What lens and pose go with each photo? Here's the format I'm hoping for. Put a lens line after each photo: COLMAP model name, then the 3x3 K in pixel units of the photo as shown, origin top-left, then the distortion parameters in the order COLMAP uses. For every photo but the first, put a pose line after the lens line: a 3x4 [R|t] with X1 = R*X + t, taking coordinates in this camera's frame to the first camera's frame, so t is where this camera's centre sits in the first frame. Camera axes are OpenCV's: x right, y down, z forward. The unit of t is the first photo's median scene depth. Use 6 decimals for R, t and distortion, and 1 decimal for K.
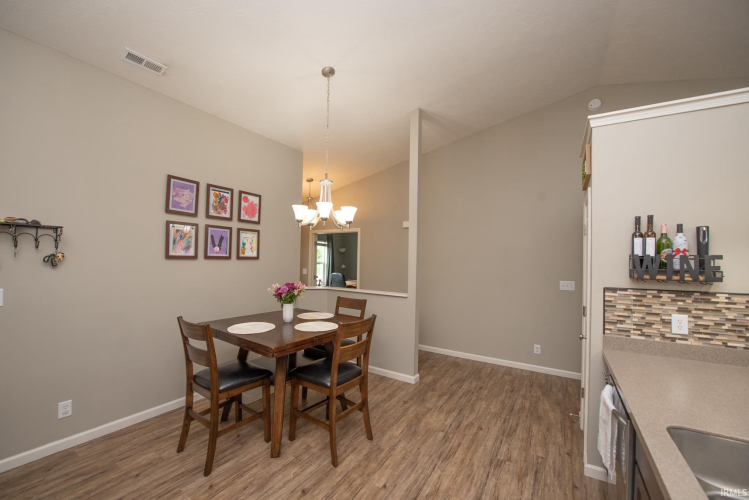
lens RADIAL K [[302.5, 0, 370.4], [0, 302.5, 253.5], [0, 0, 1]] dist [-0.013606, -0.000088]
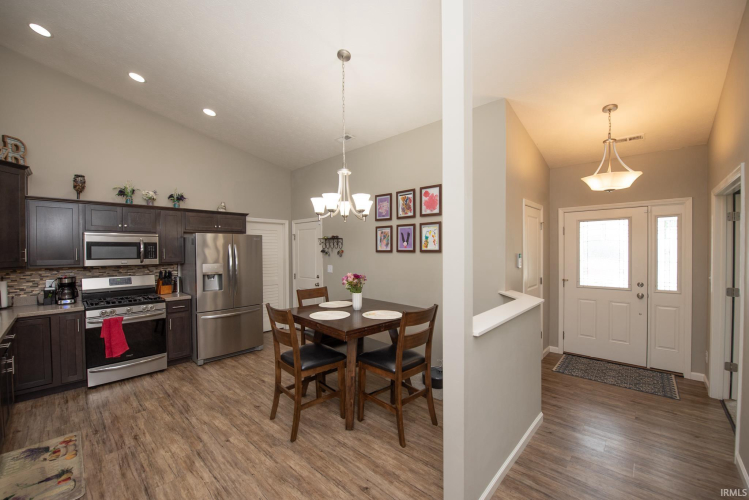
lens RADIAL K [[294.1, 0, 369.4], [0, 294.1, 253.4], [0, 0, 1]] dist [-0.025166, 0.000167]
pose [[-0.187072, -0.004850, -0.982334, 0.645581], [0.015905, 0.999842, -0.007966, 0.028878], [0.982217, -0.017115, -0.186965, 1.068376]]
